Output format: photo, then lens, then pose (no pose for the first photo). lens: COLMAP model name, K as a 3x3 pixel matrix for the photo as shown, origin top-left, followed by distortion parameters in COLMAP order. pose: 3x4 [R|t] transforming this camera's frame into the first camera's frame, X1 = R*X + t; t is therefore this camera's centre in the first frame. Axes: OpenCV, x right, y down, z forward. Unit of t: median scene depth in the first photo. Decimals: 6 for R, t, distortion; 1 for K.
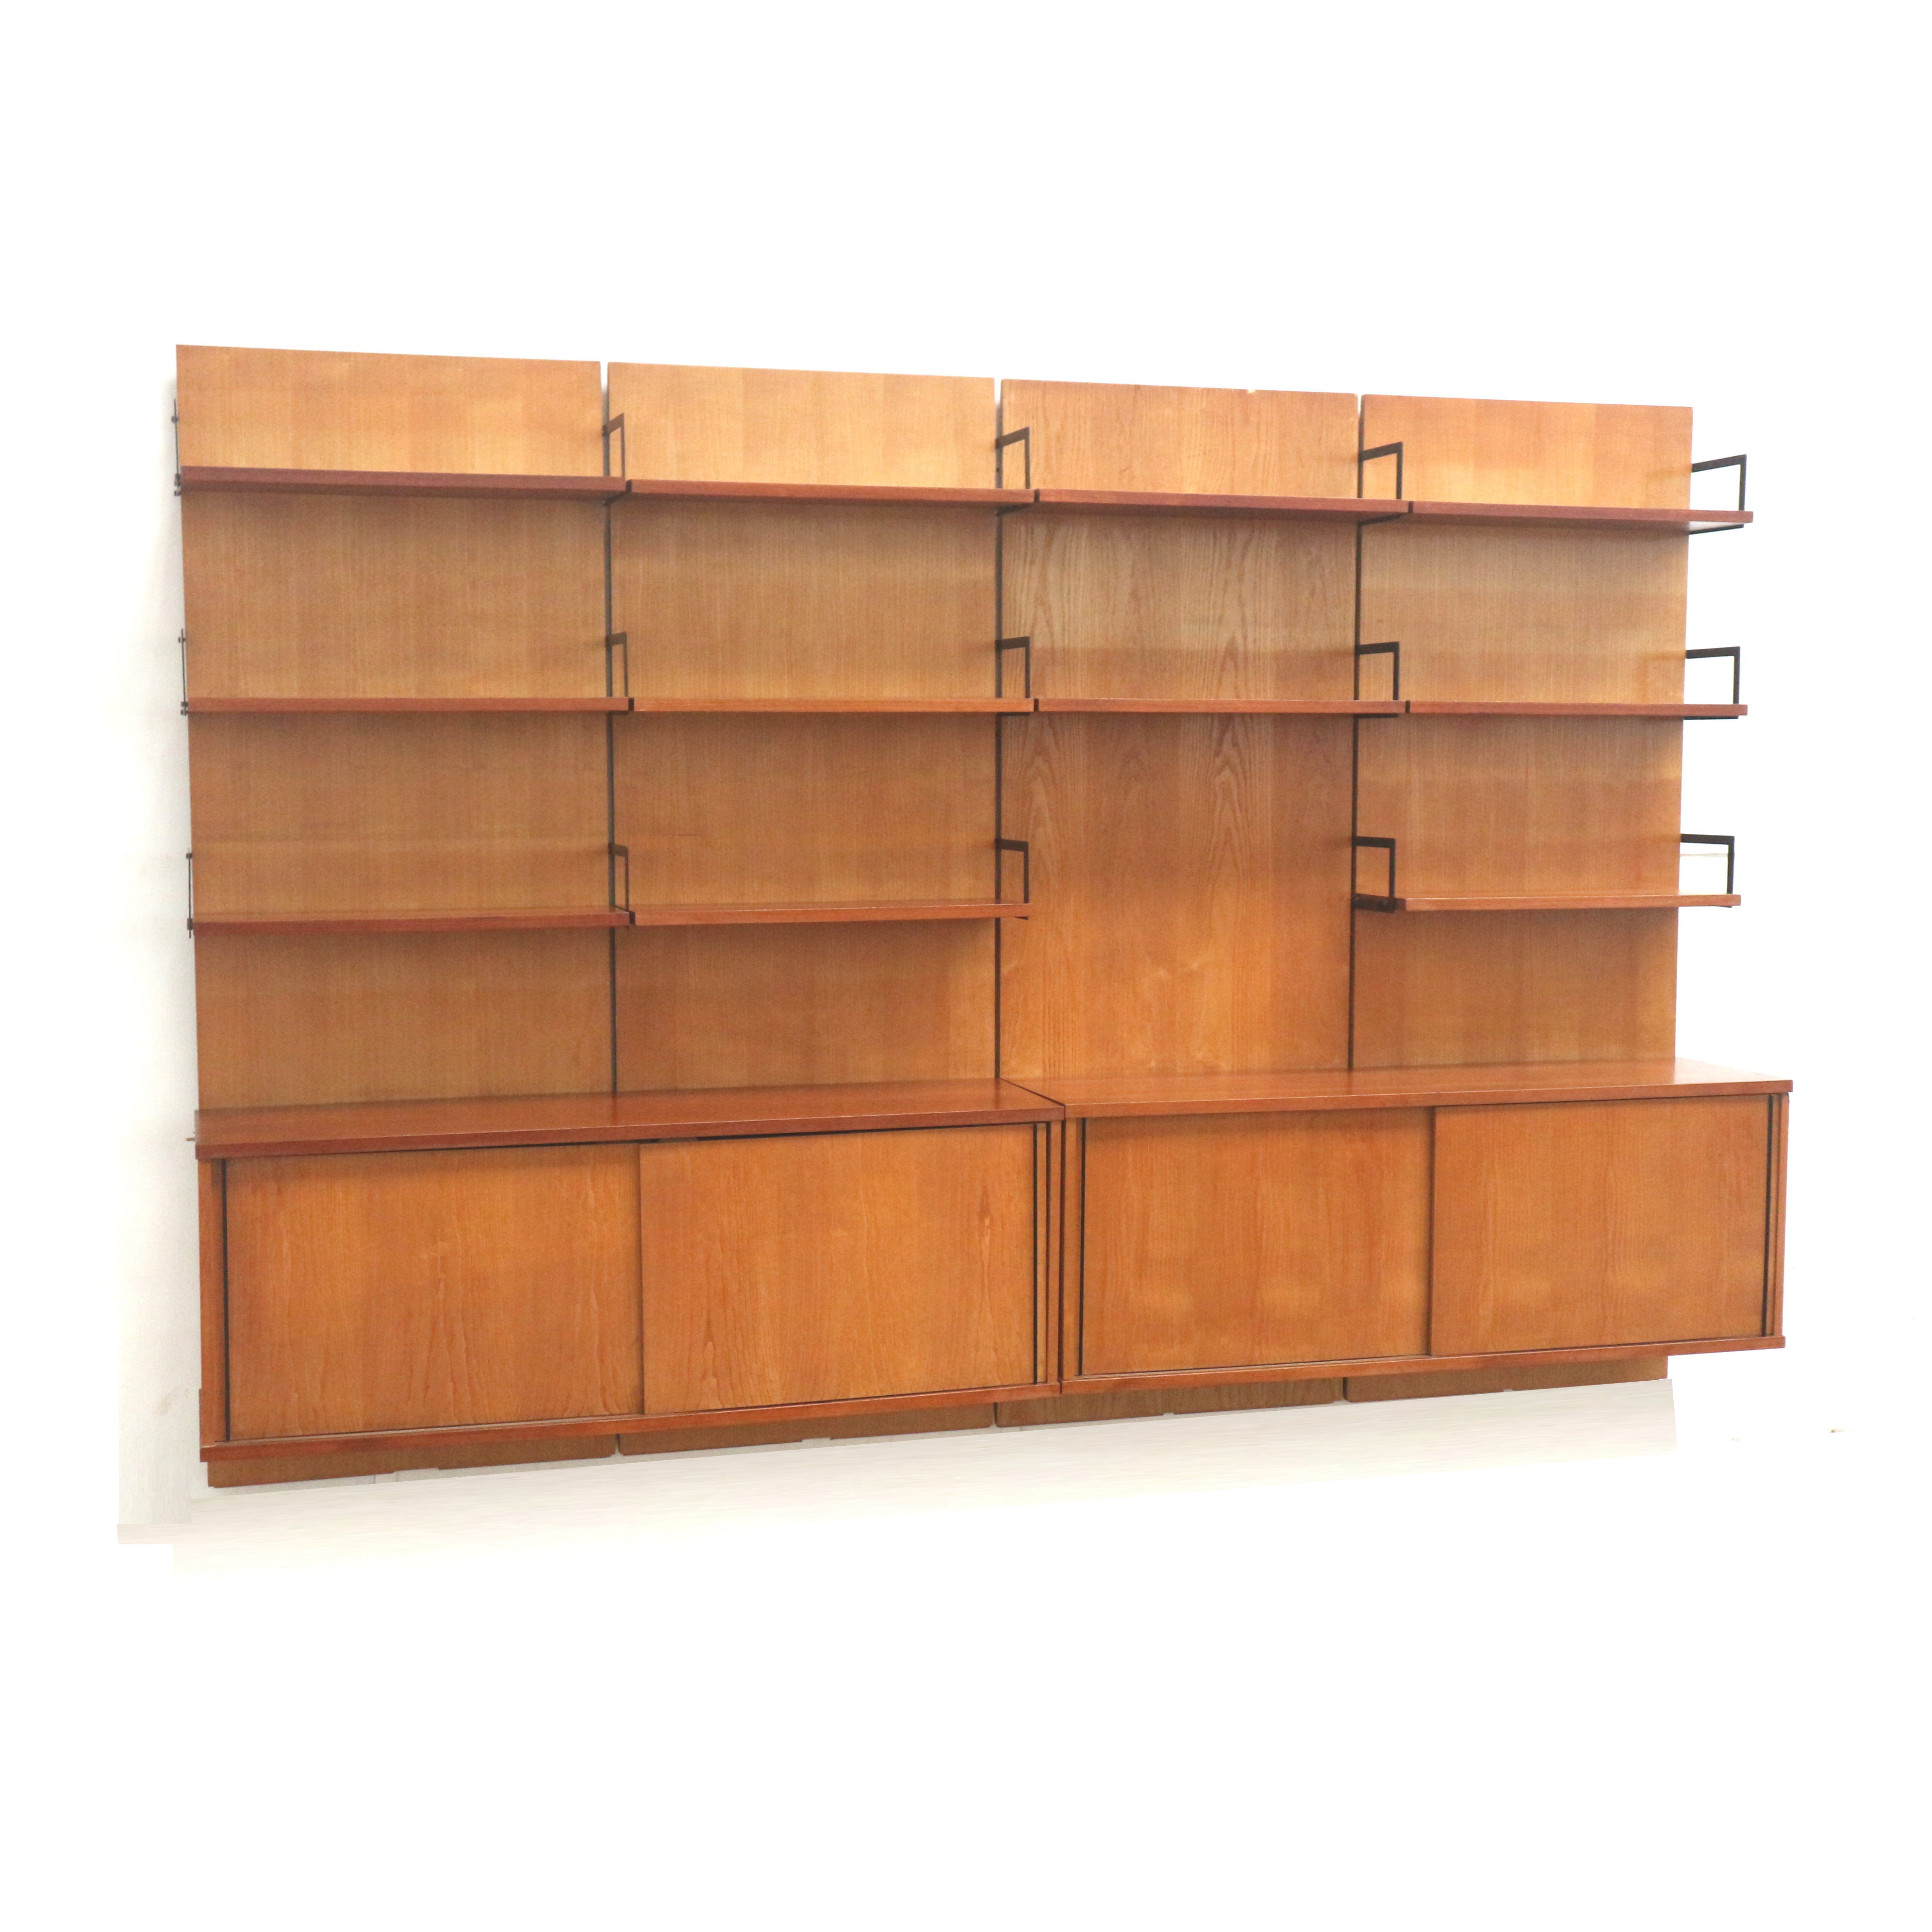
lens RADIAL K [[2532.7, 0, 966.0], [0, 2532.7, 966.0], [0, 0, 1]] dist [0.025847, 0.035854]
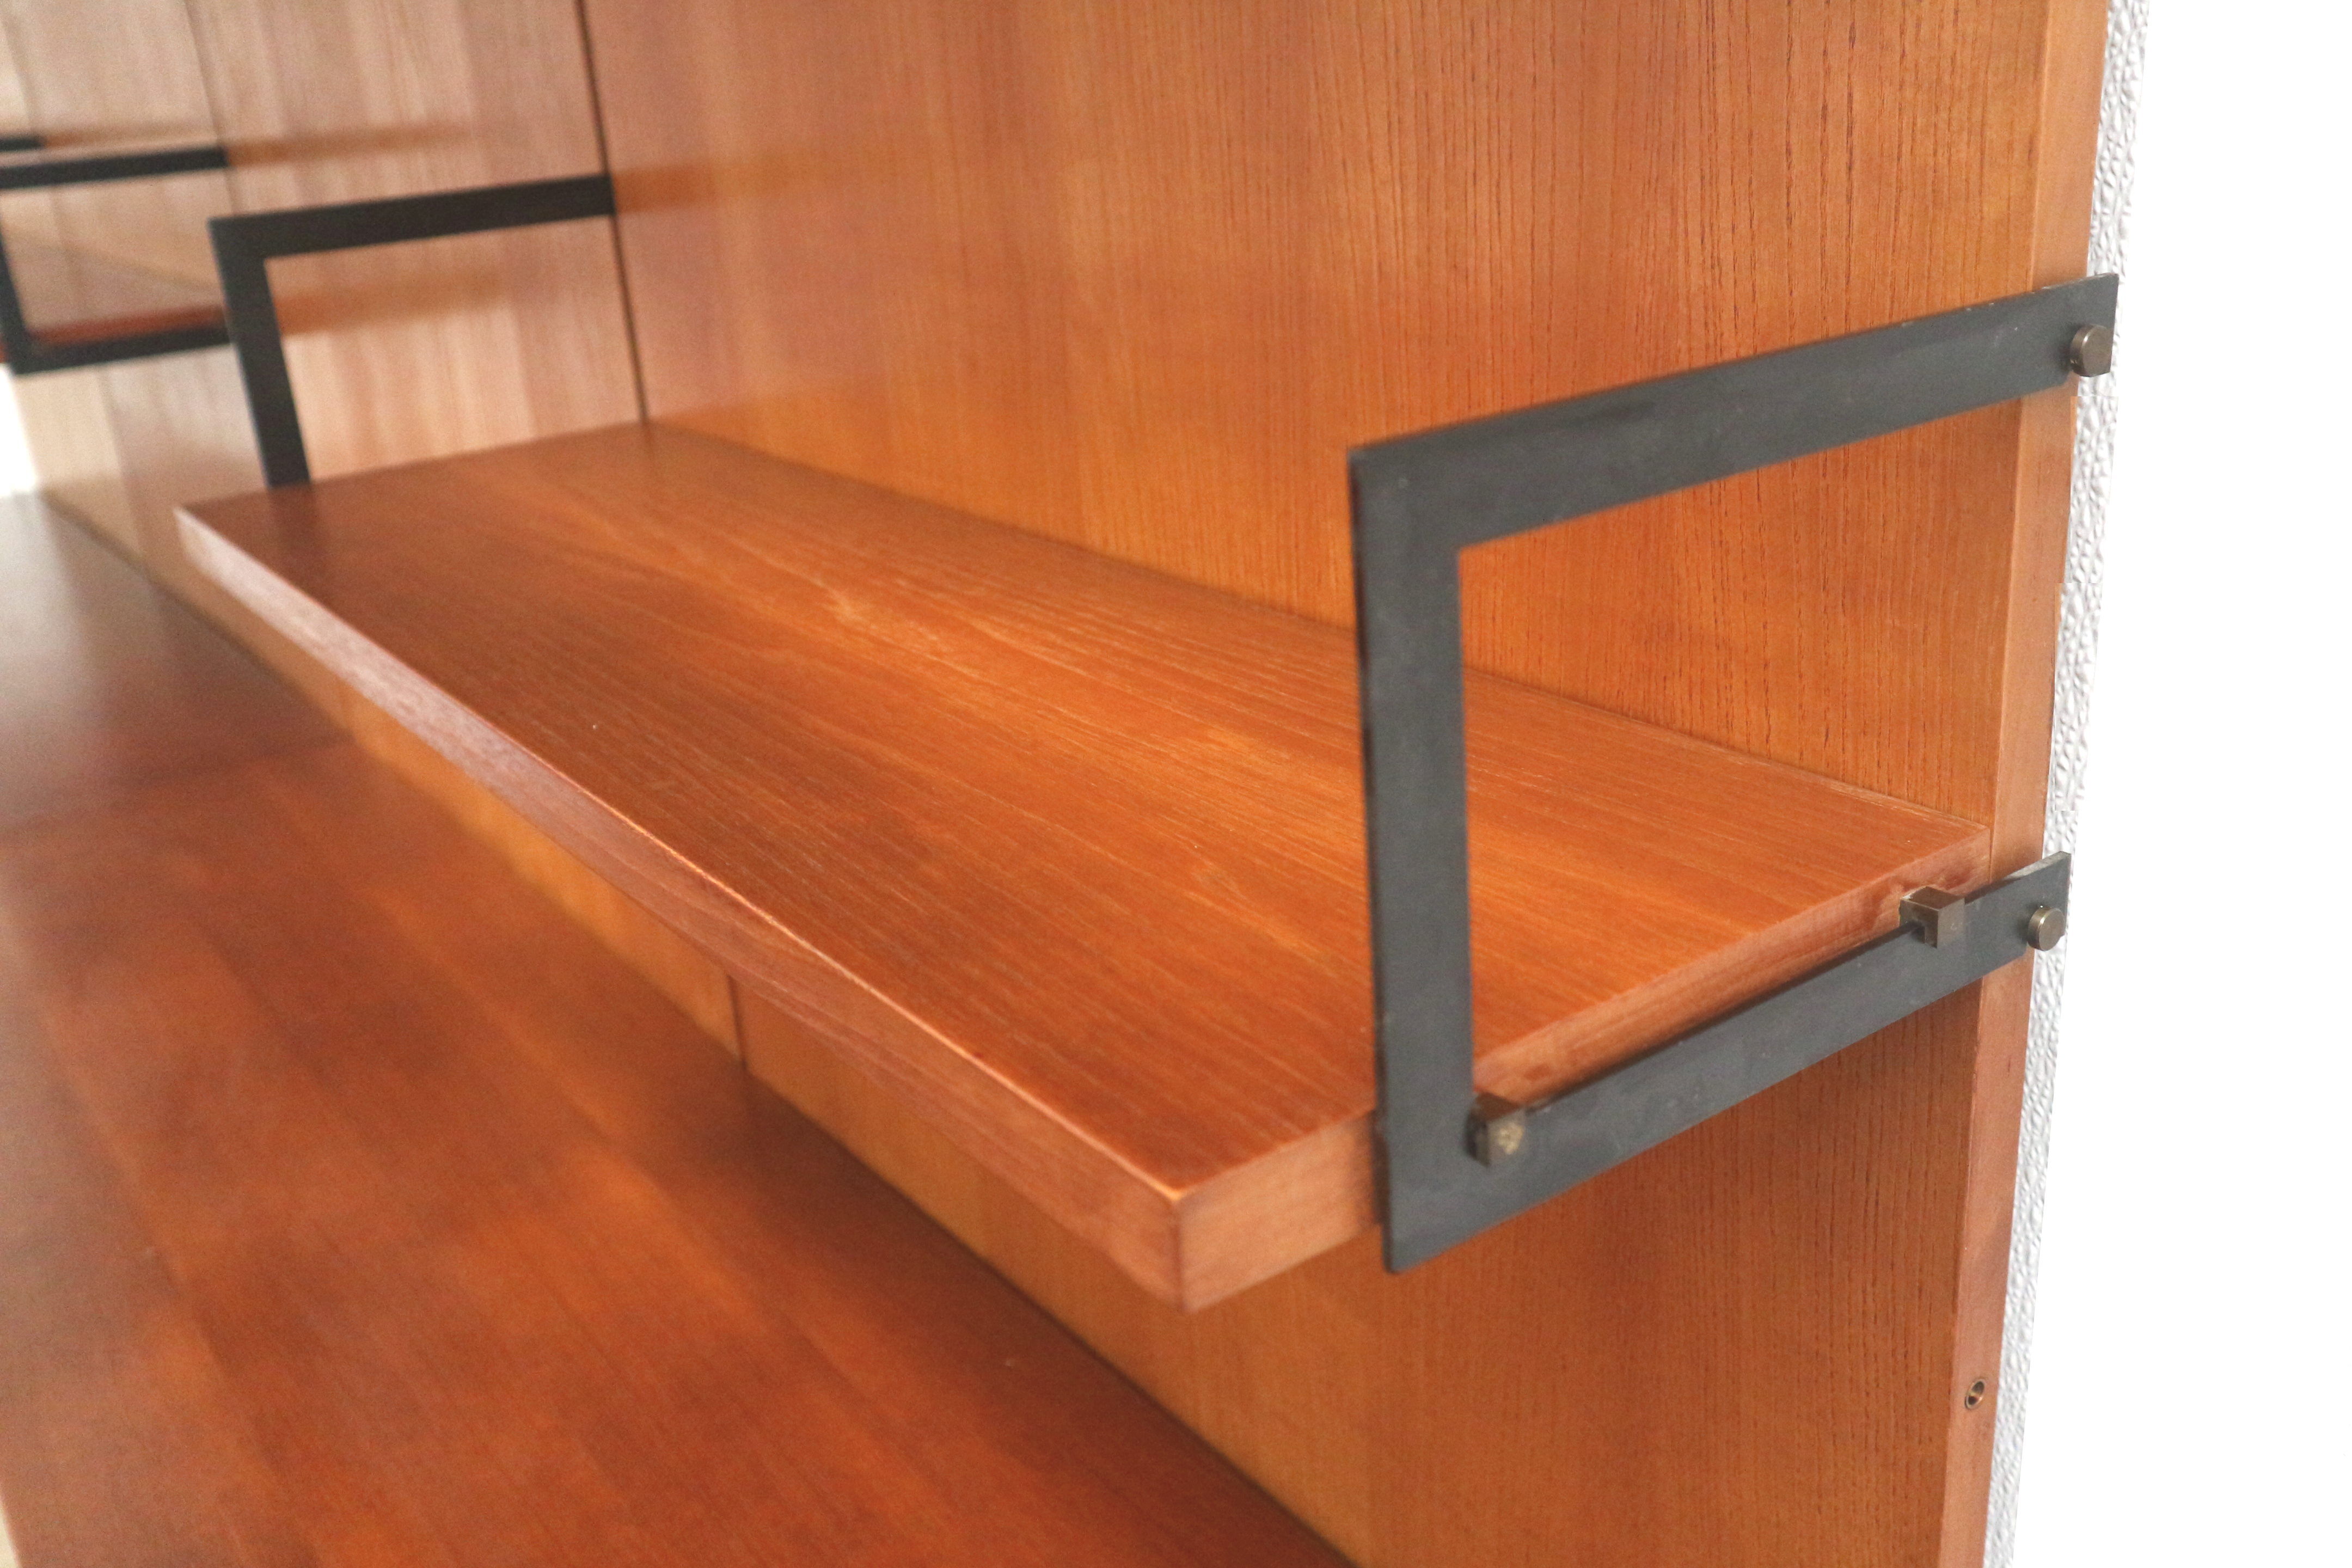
lens RADIAL K [[2165.1, 0, 1176.0], [0, 2165.1, 784.0], [0, 0, 1]] dist [-0.057887, 0.121702]
pose [[0.316870, 0.309917, -0.896407, 0.378430], [-0.006057, 0.945751, 0.324835, -0.065251], [0.948450, -0.097501, 0.301557, 1.023177]]
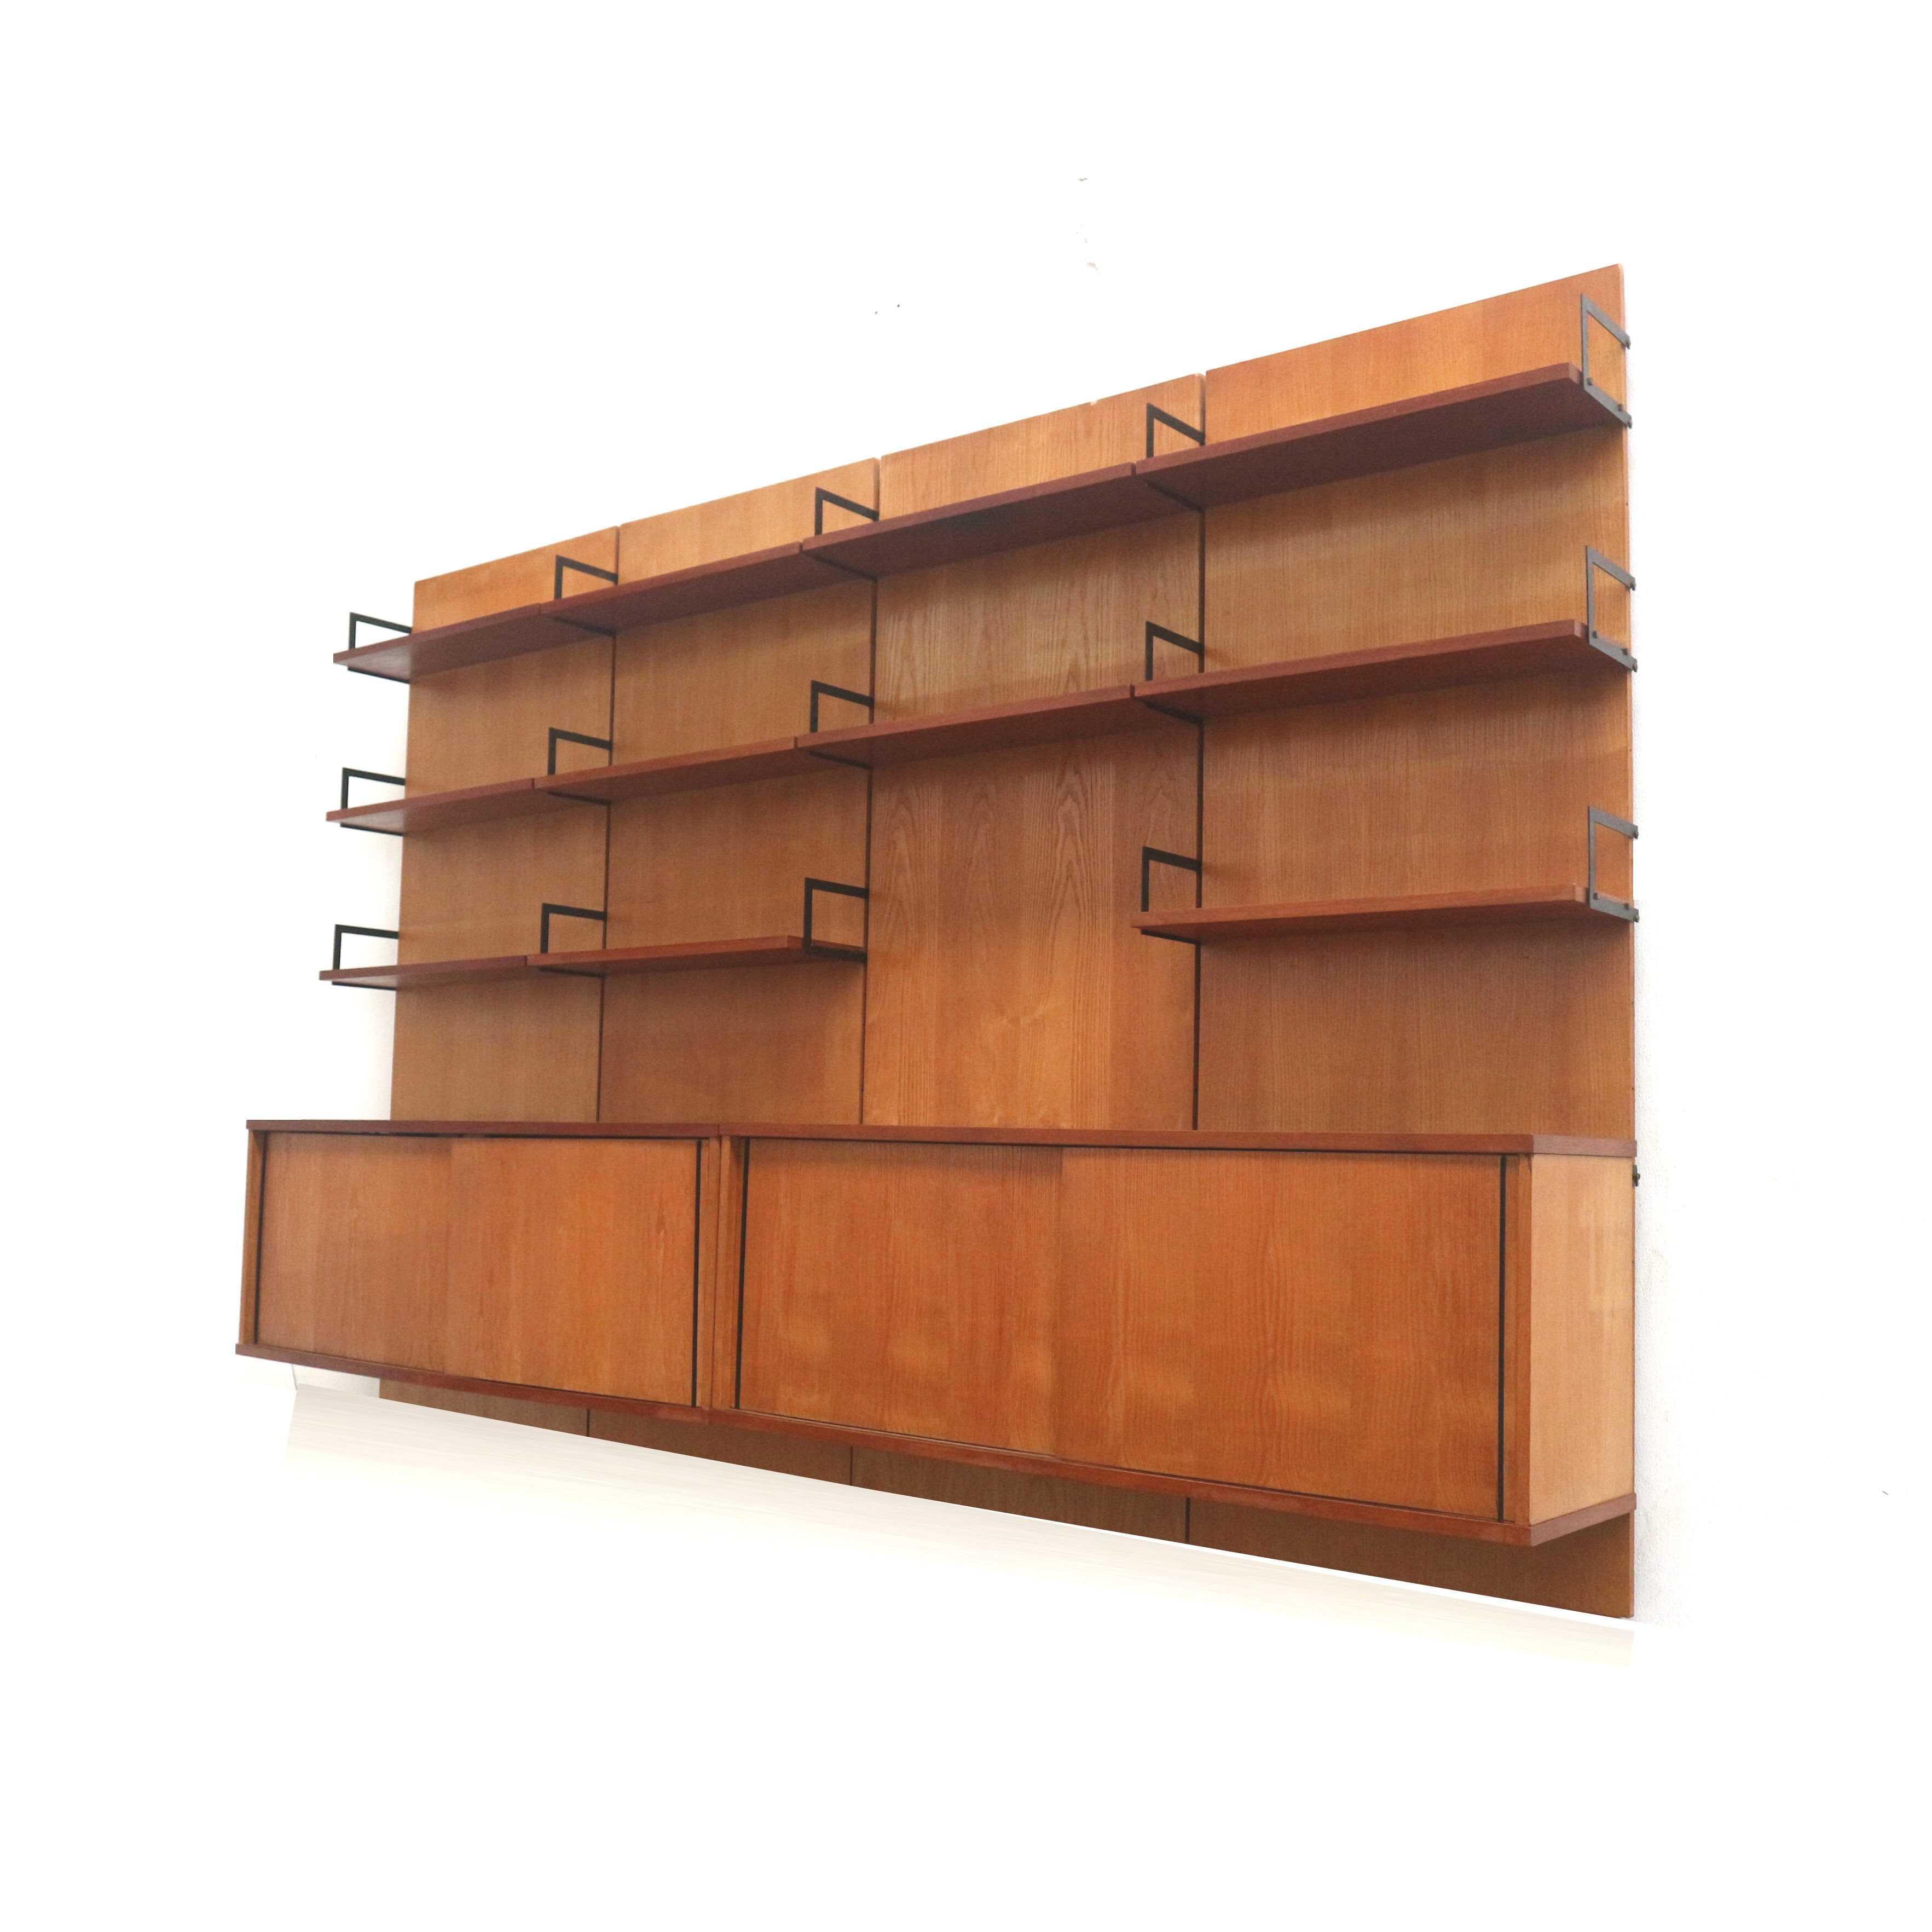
lens RADIAL K [[2040.4, 0, 918.1], [0, 2040.4, 950.7], [0, 0, 1]] dist [-0.051325, 0.009967]
pose [[0.556956, -0.074285, -0.827213, 0.693158], [-0.094107, 0.983933, -0.151720, 0.095445], [0.825193, 0.162348, 0.541017, 0.576585]]
